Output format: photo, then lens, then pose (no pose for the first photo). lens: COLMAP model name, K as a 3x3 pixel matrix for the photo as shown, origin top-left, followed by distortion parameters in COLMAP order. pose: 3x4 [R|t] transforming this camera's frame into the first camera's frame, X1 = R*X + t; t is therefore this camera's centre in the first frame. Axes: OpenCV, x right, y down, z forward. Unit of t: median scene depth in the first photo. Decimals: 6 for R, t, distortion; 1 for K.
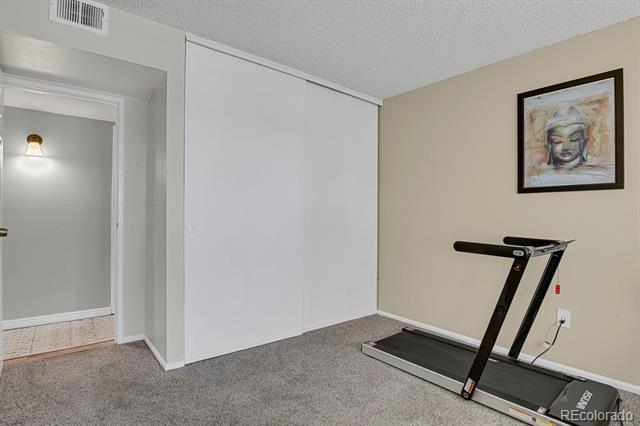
lens RADIAL K [[314.5, 0, 318.3], [0, 314.5, 214.3], [0, 0, 1]] dist [-0.036671, -0.003531]
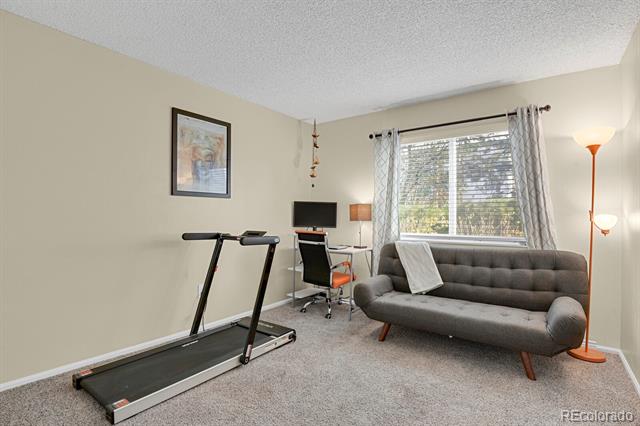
lens RADIAL K [[314.5, 0, 318.7], [0, 314.5, 214.2], [0, 0, 1]] dist [-0.036671, -0.003531]
pose [[-0.245648, -0.002277, 0.969357, -0.657229], [-0.008381, 0.999965, 0.000225, -0.002449], [-0.969323, -0.008068, -0.245658, 0.841112]]
